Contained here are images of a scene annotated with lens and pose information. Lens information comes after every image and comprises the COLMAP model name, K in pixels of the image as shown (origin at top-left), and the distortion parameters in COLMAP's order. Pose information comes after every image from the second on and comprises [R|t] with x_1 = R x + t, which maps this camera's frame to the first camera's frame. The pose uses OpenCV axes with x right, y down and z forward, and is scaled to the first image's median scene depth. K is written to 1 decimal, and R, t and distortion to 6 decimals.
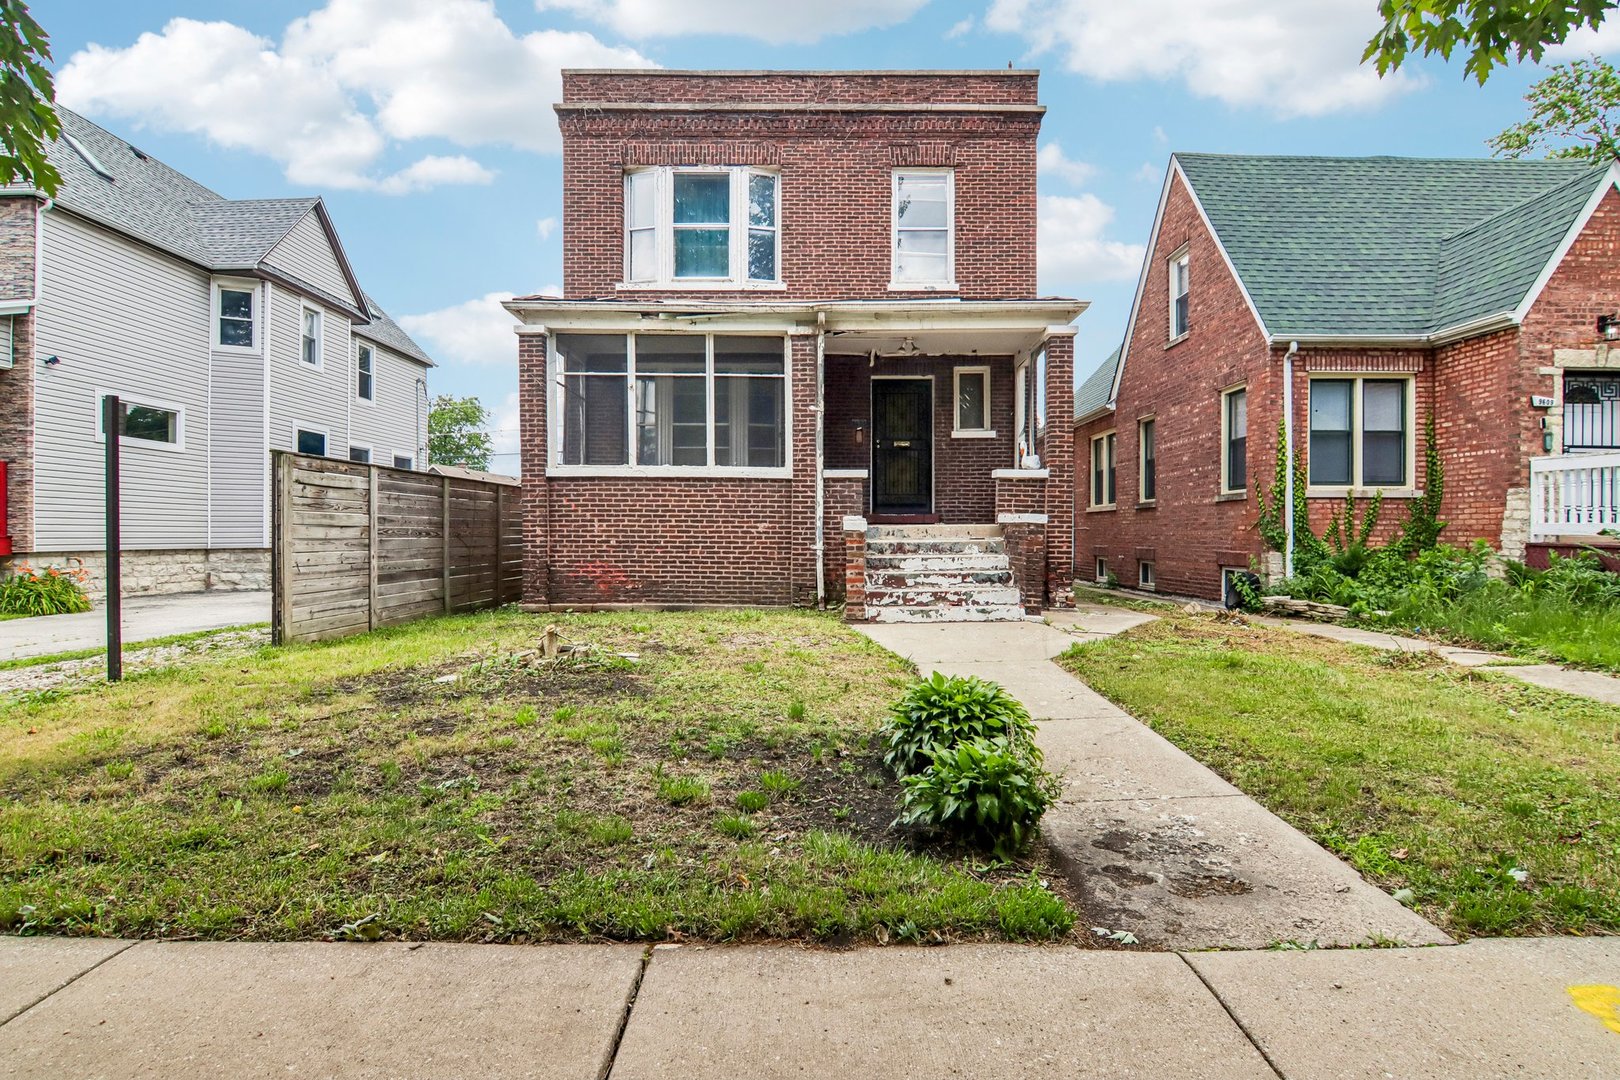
lens RADIAL K [[851.6, 0, 818.7], [0, 851.6, 534.4], [0, 0, 1]] dist [-0.002741, -0.012133]
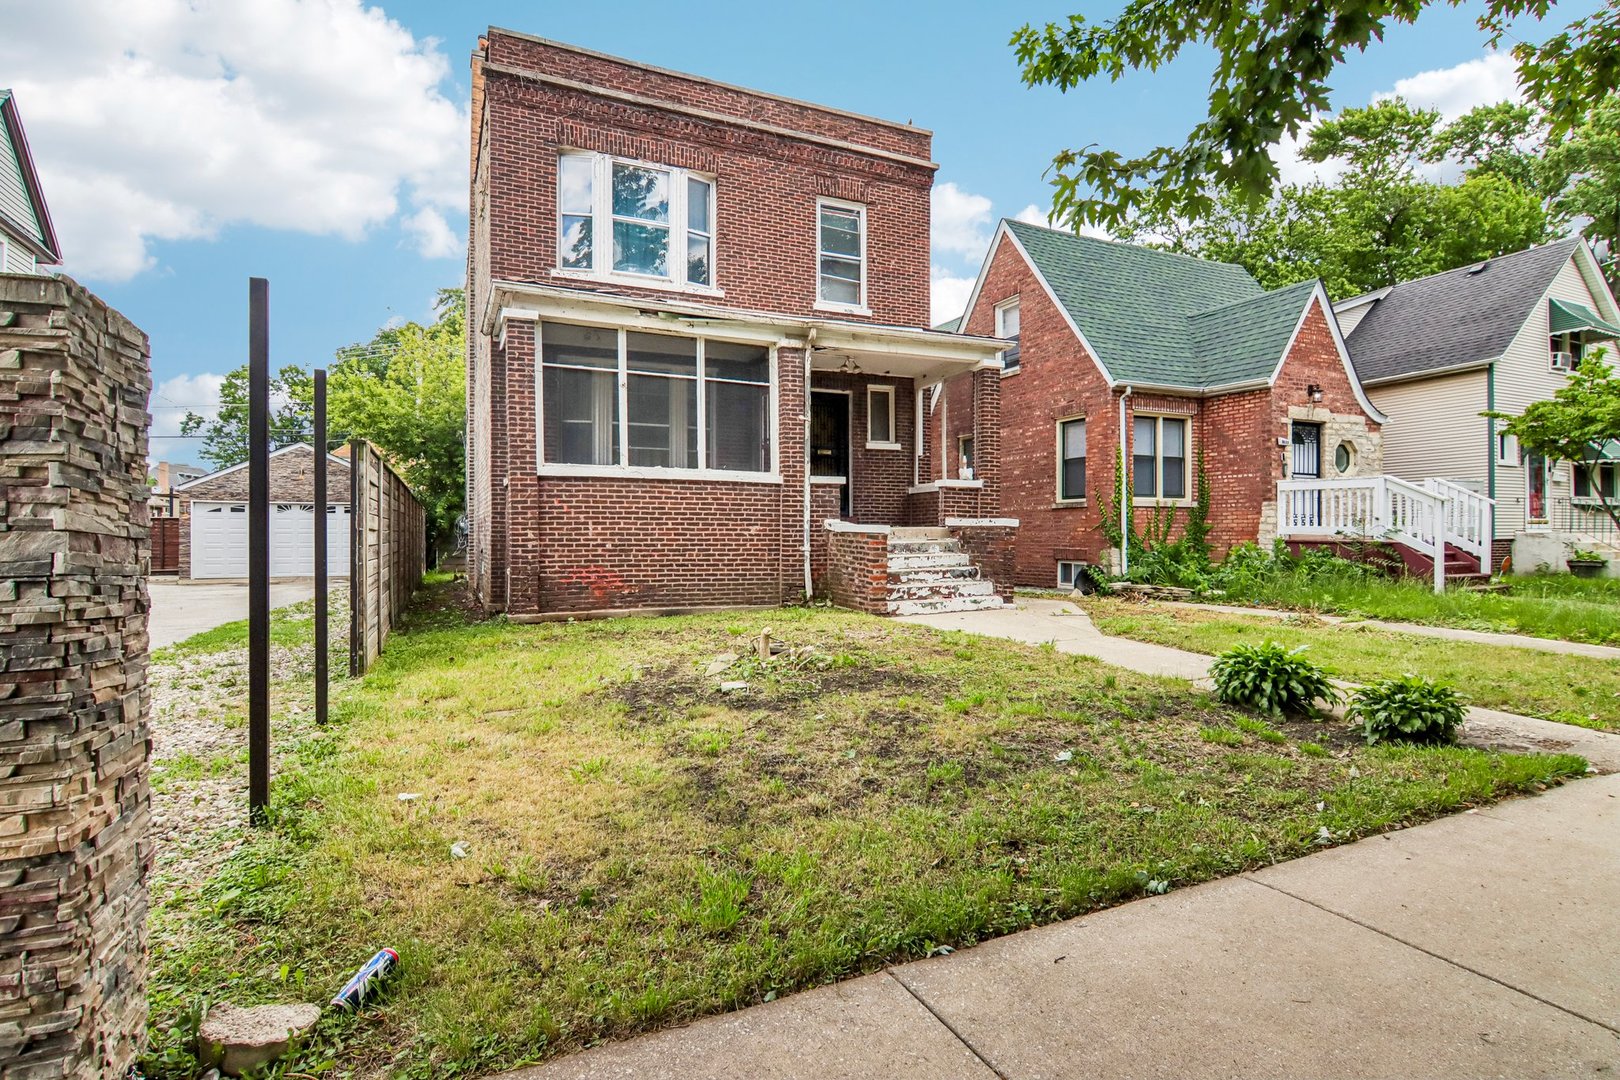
lens RADIAL K [[851.6, 0, 818.7], [0, 851.6, 534.4], [0, 0, 1]] dist [-0.002741, -0.012133]
pose [[0.899779, -0.004241, 0.436324, -0.439151], [0.004249, 0.999991, 0.000960, -0.003625], [-0.436324, 0.000990, 0.899789, 0.035931]]
